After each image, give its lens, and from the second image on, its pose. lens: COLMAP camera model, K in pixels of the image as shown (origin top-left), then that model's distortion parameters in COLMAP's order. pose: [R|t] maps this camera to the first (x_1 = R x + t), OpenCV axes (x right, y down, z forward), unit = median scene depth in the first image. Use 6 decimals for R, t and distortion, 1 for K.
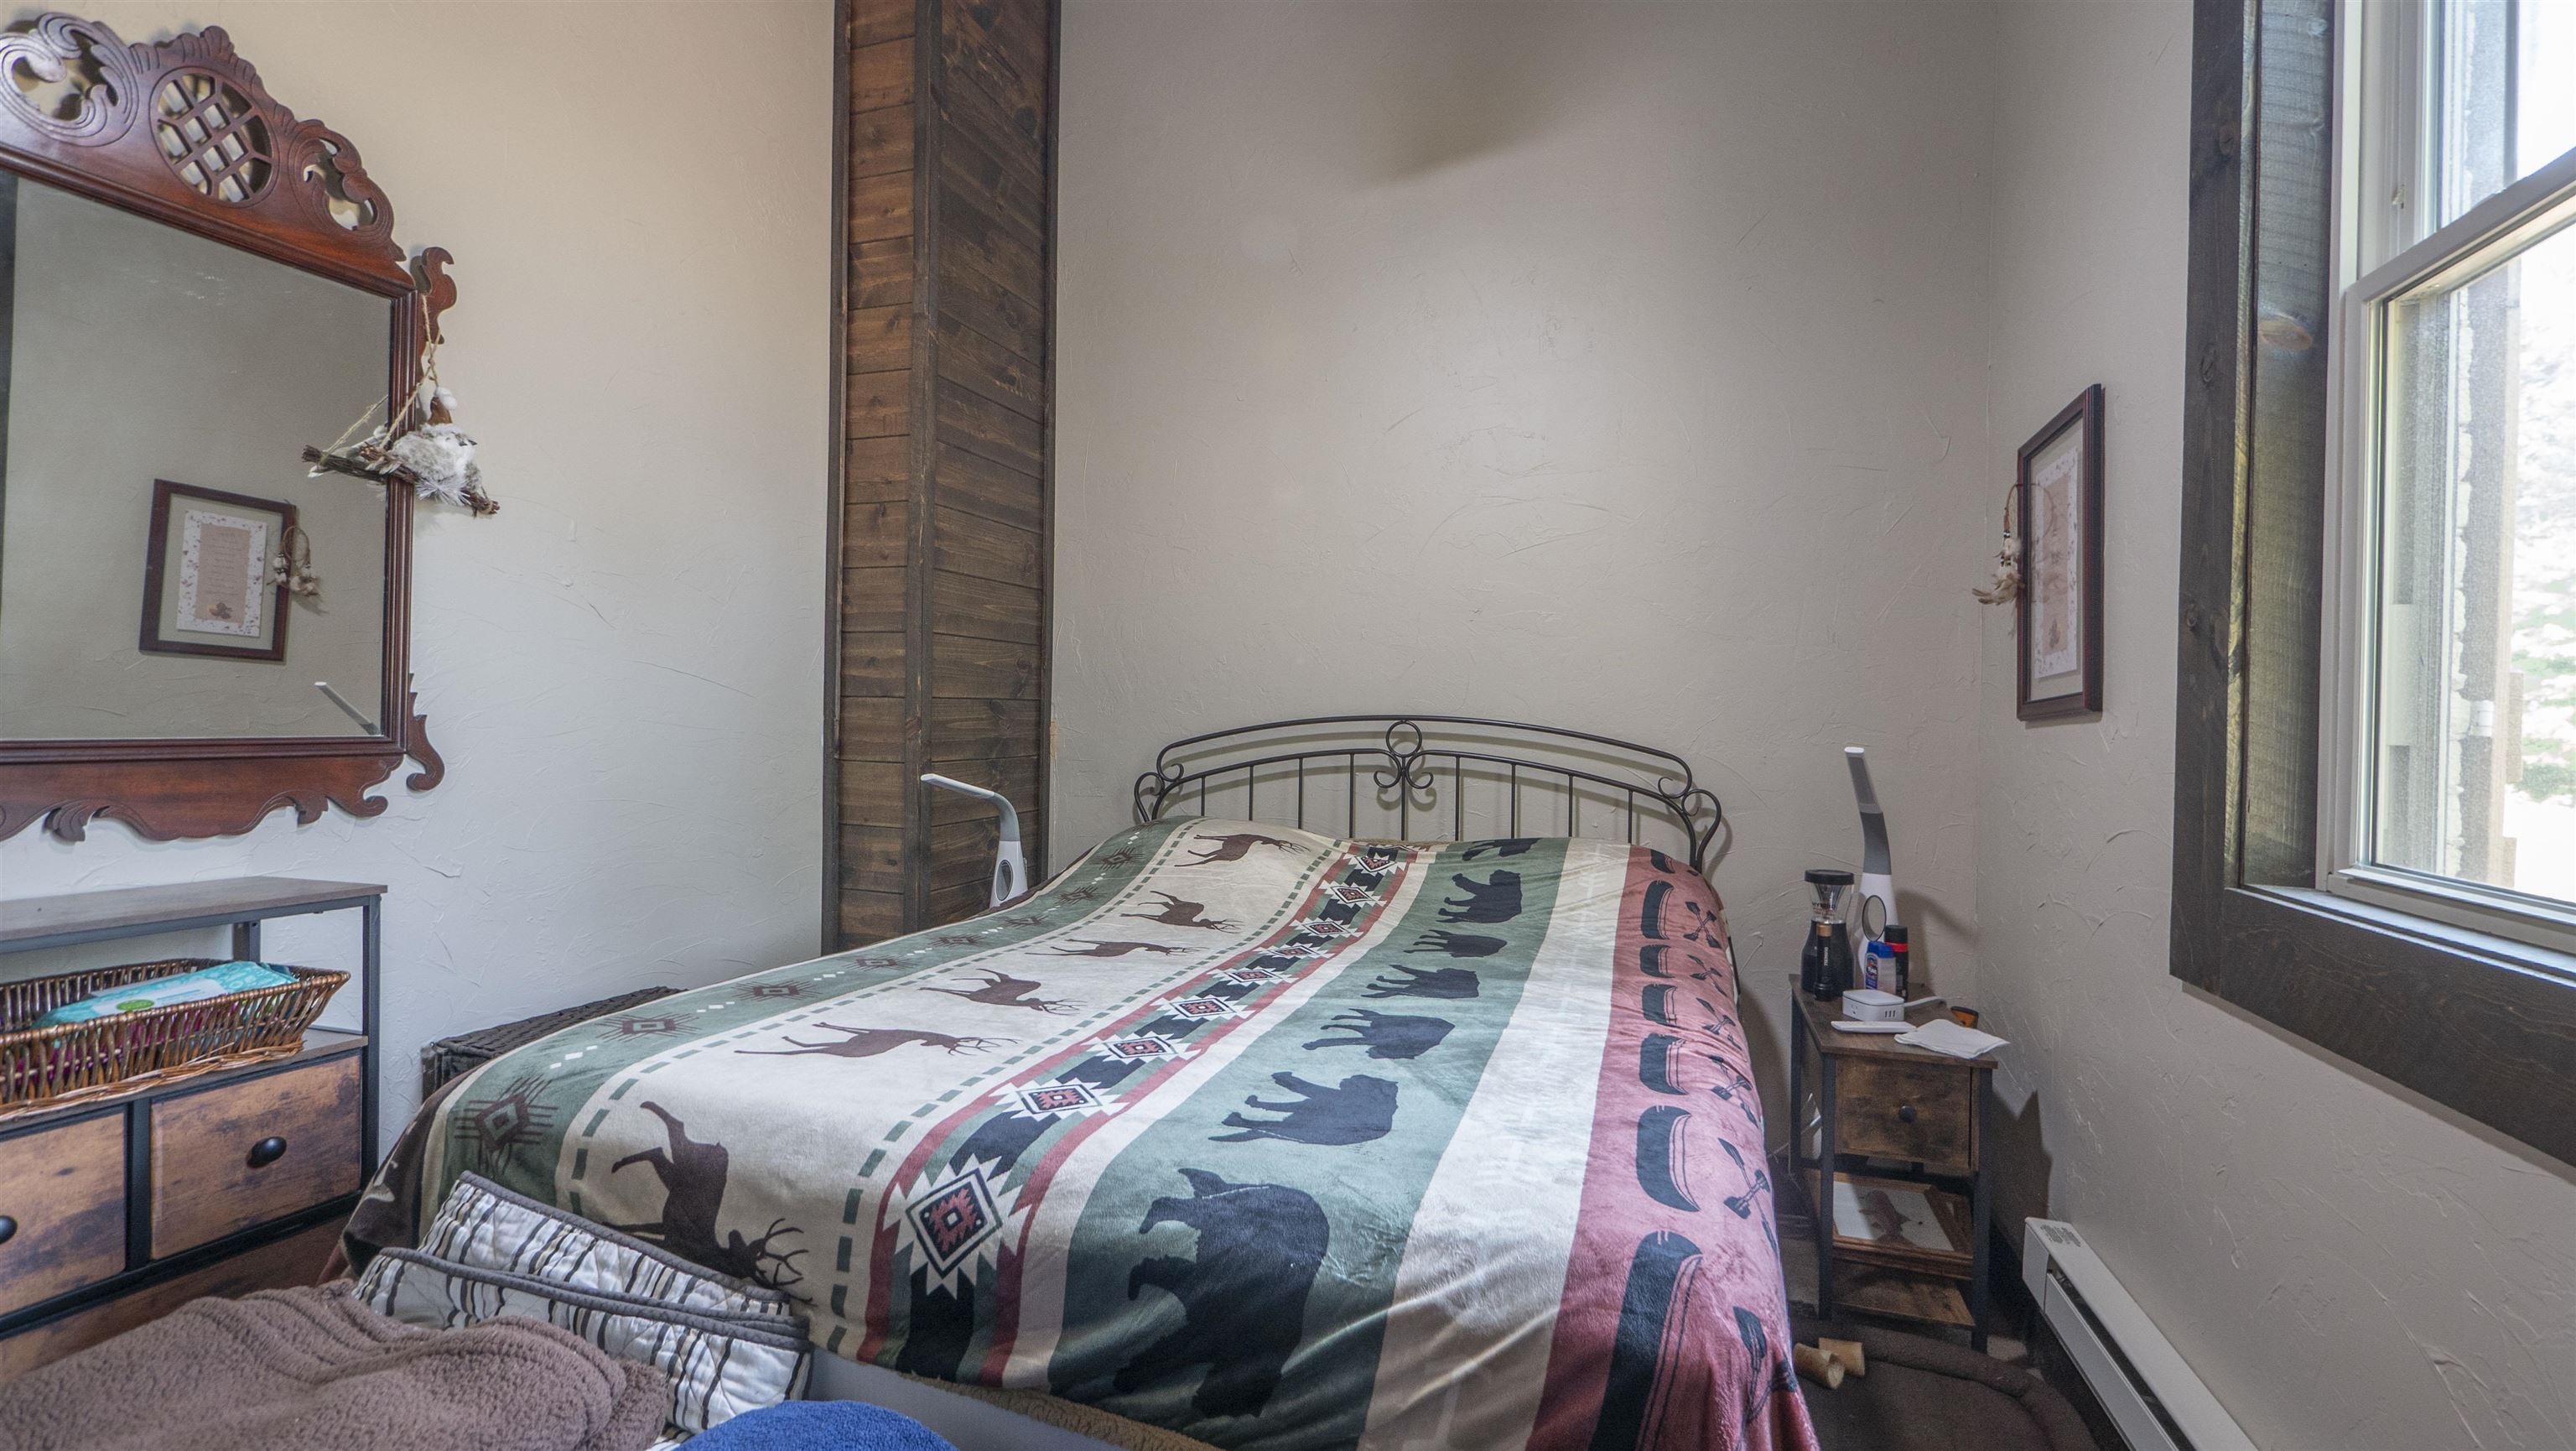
lens RADIAL K [[1086.1, 0, 1295.4], [0, 1086.1, 726.4], [0, 0, 1]] dist [-0.008122, 0.001991]
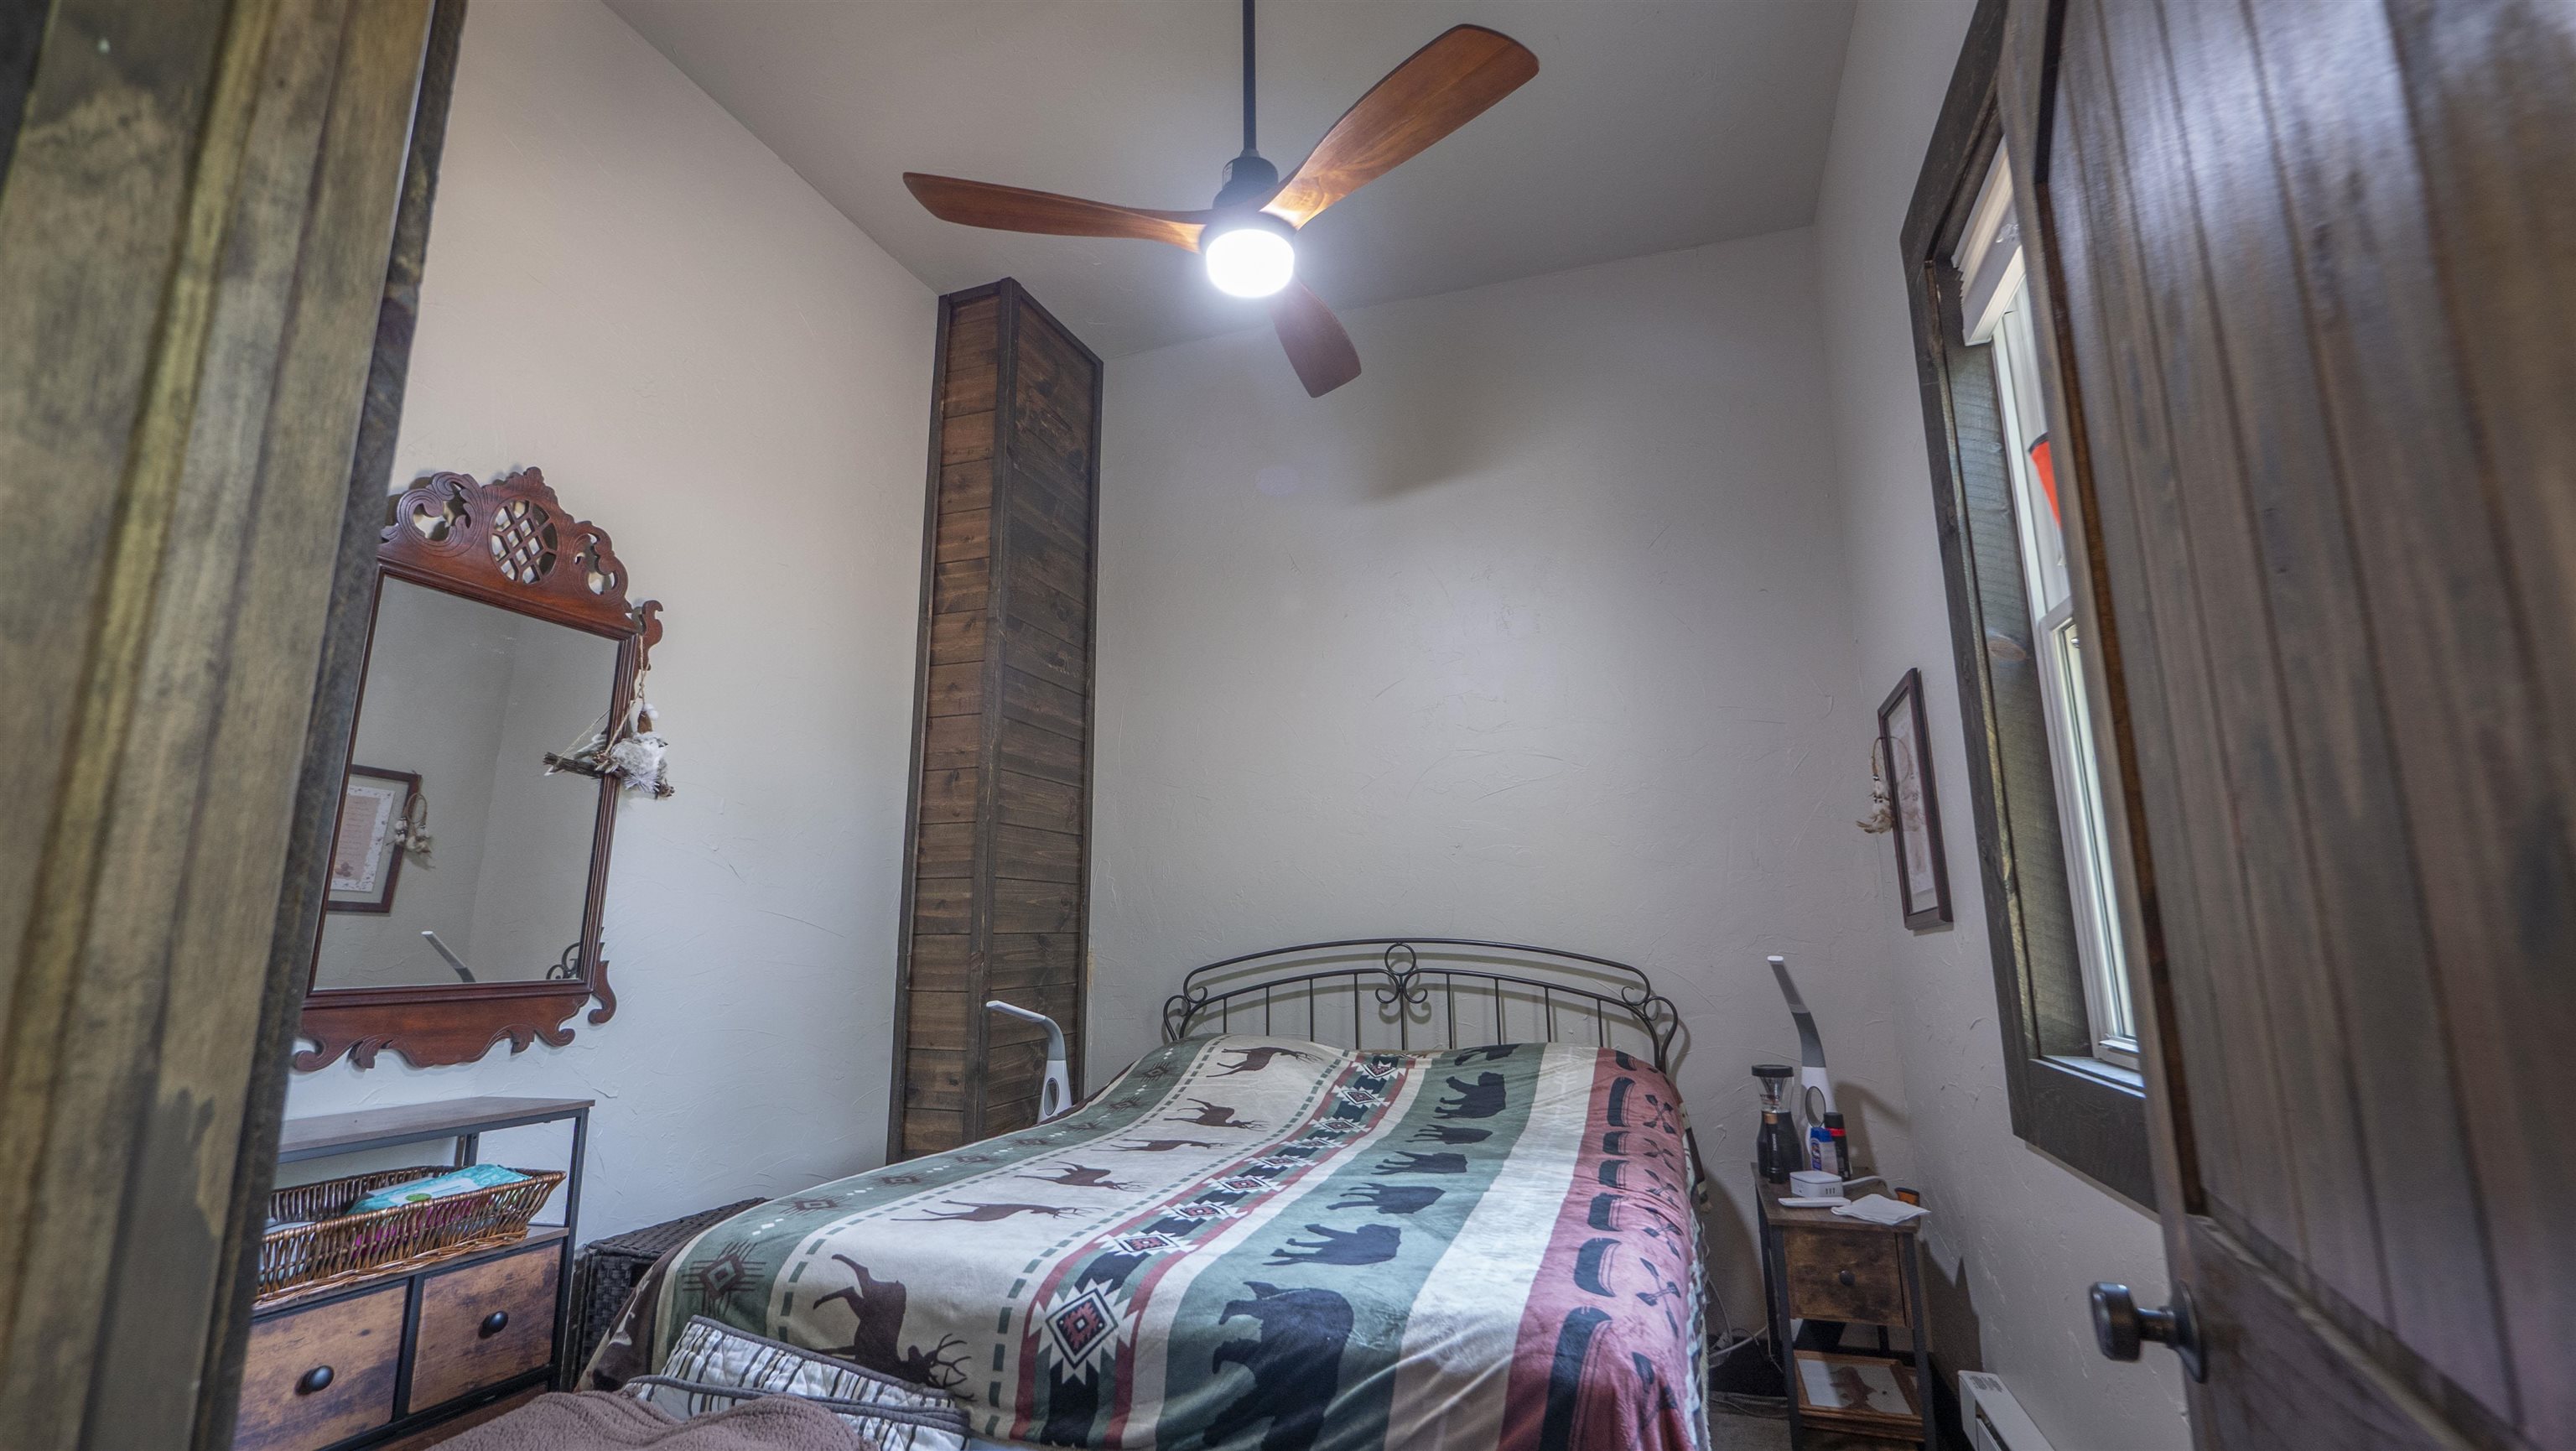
lens RADIAL K [[1086.1, 0, 1298.6], [0, 1086.1, 729.3], [0, 0, 1]] dist [-0.008122, 0.001991]
pose [[0.999647, -0.025369, 0.007840, -0.016843], [0.026415, 0.980109, -0.196692, -0.005657], [-0.002694, 0.196830, 0.980434, -0.282074]]
